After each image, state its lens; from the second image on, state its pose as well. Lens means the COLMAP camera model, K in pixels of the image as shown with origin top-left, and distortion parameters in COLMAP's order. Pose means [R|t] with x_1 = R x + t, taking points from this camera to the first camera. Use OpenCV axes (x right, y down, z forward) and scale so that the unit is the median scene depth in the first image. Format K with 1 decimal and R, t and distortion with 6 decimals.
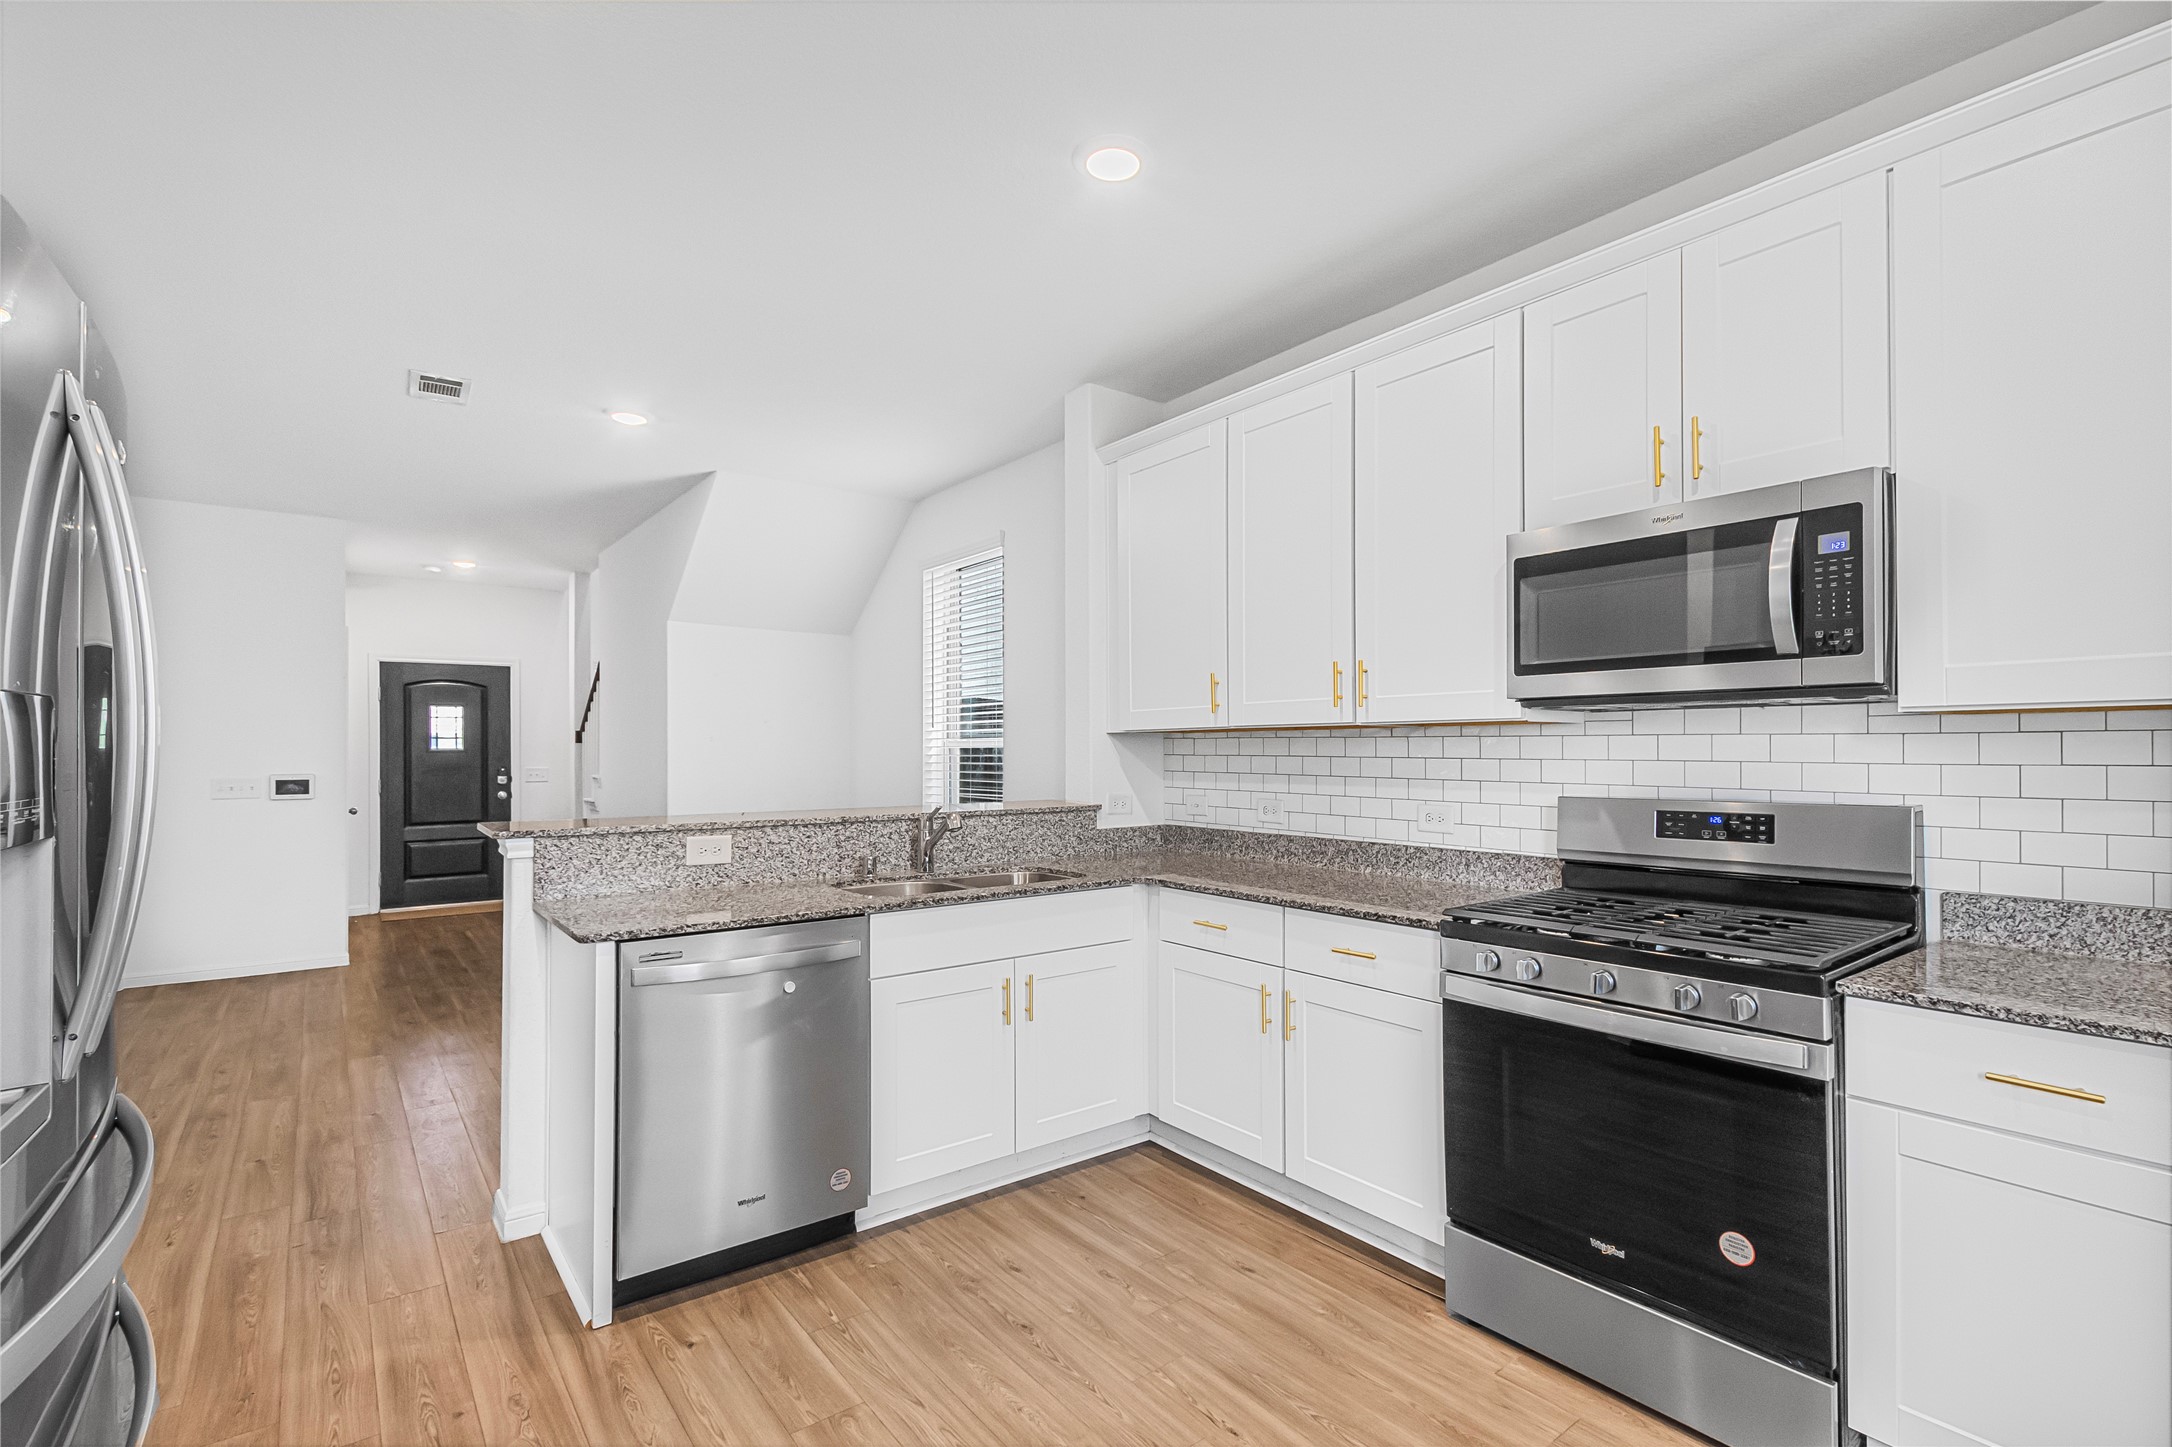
lens RADIAL K [[1021.8, 0, 1086.0], [0, 1021.8, 723.5], [0, 0, 1]] dist [0.002142, 0.000472]
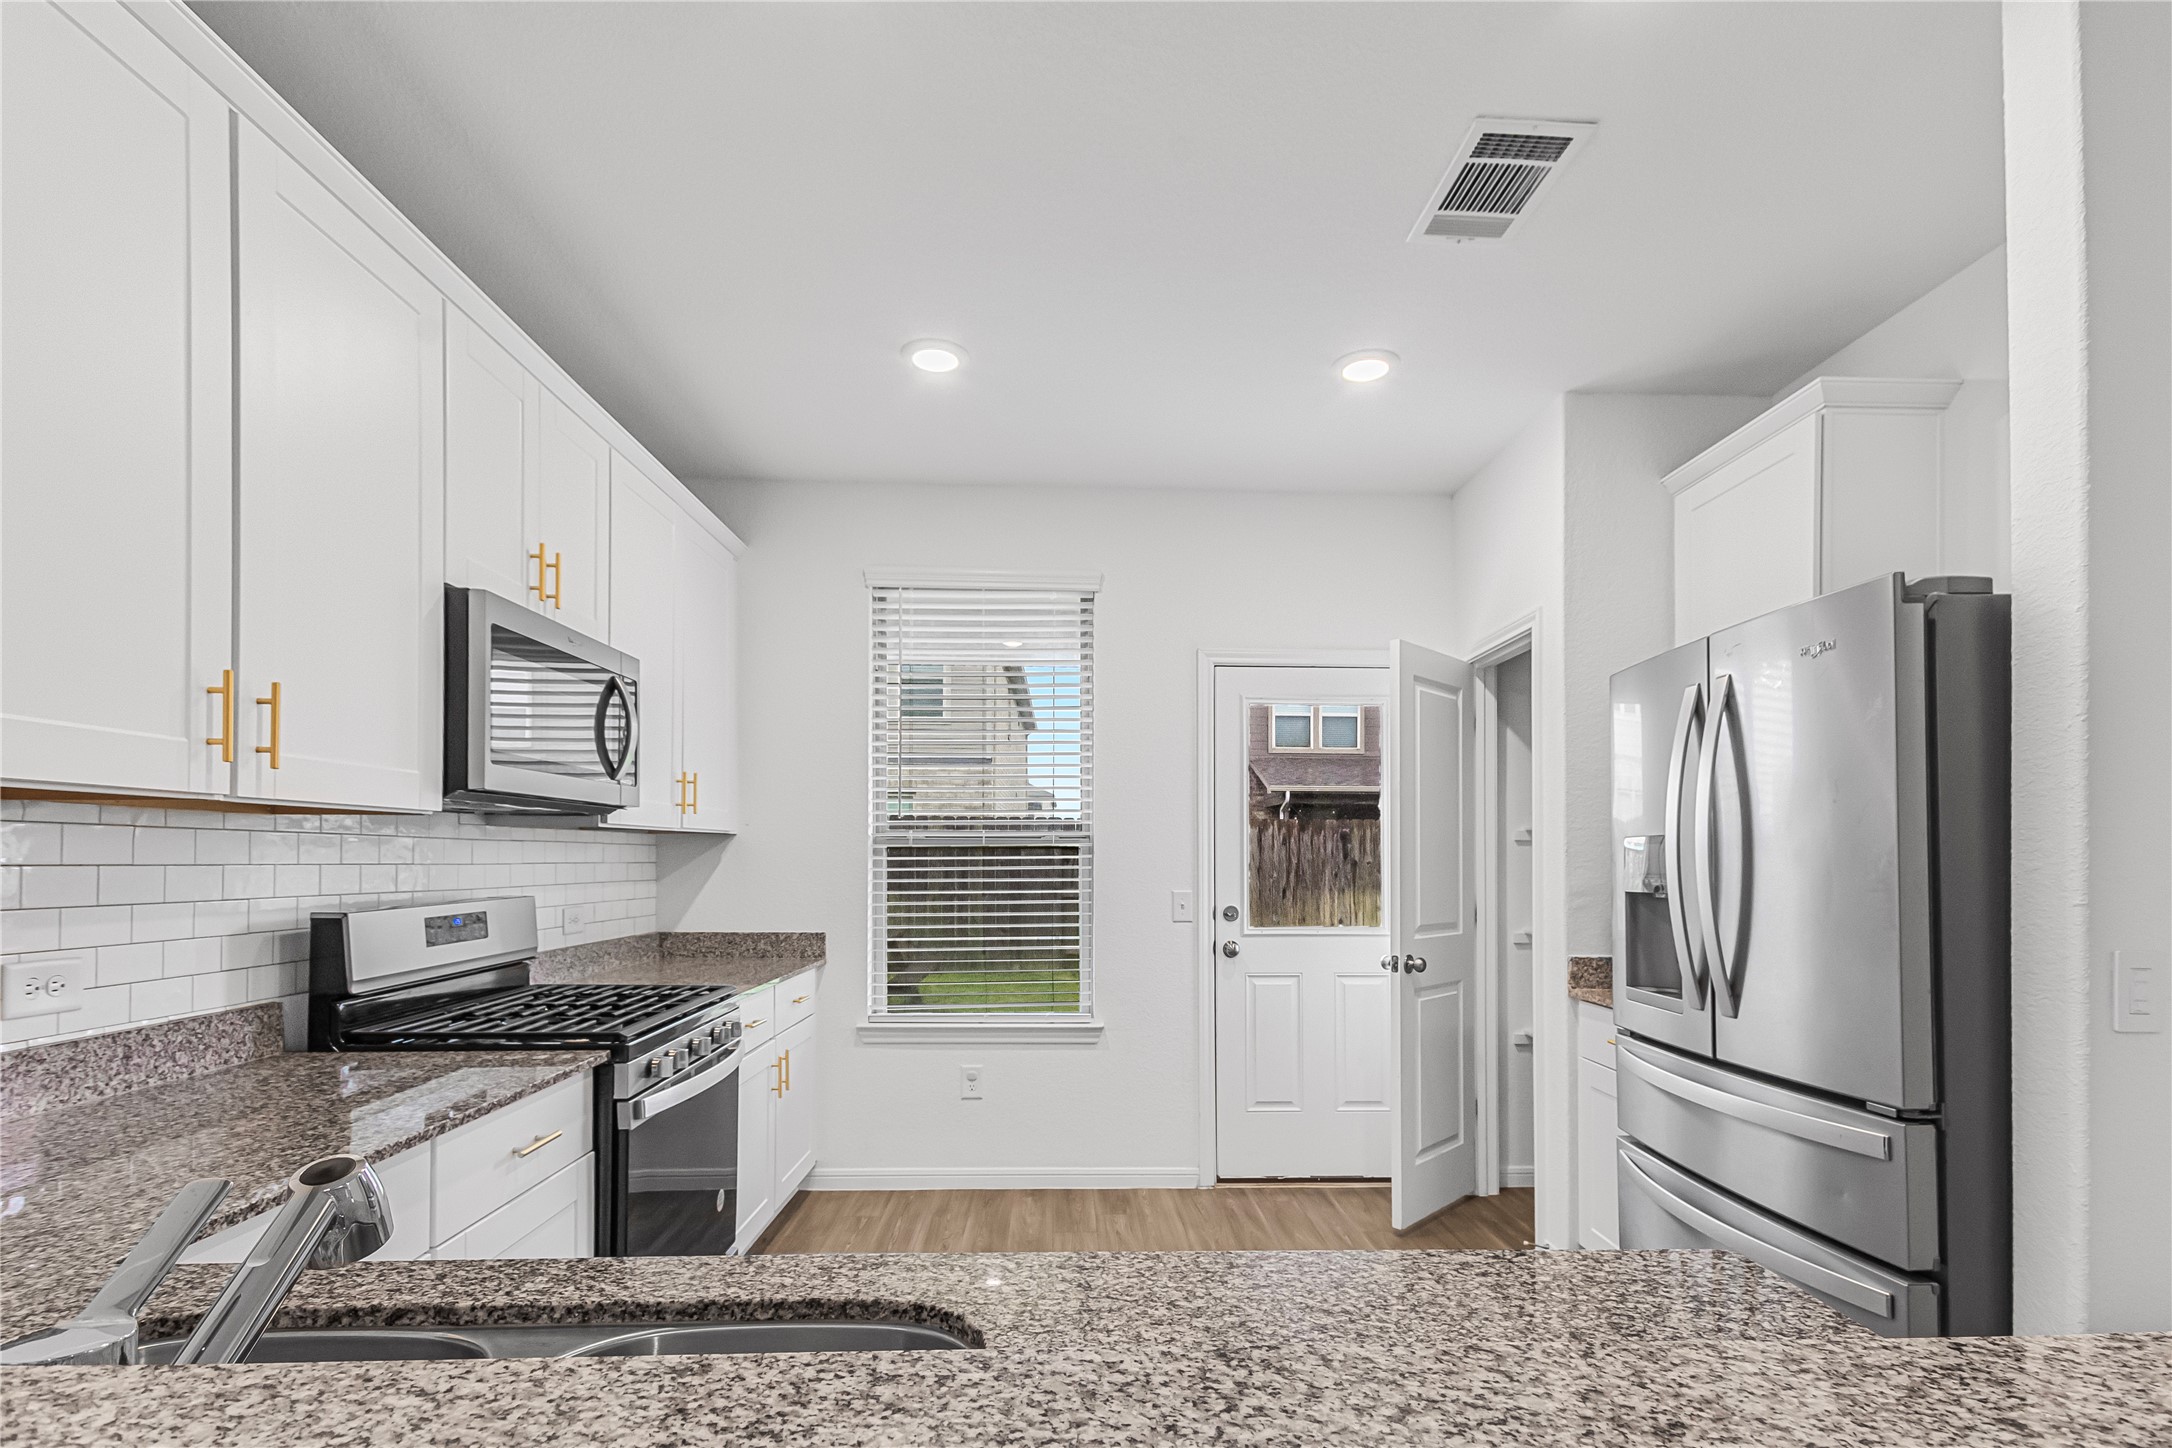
lens RADIAL K [[1021.8, 0, 1086.0], [0, 1021.8, 724.0], [0, 0, 1]] dist [0.002142, 0.000472]
pose [[-0.812107, 0.080286, 0.577959, -0.395326], [-0.010314, 0.988359, -0.151789, 0.038026], [-0.583418, -0.129230, -0.801825, 1.173228]]
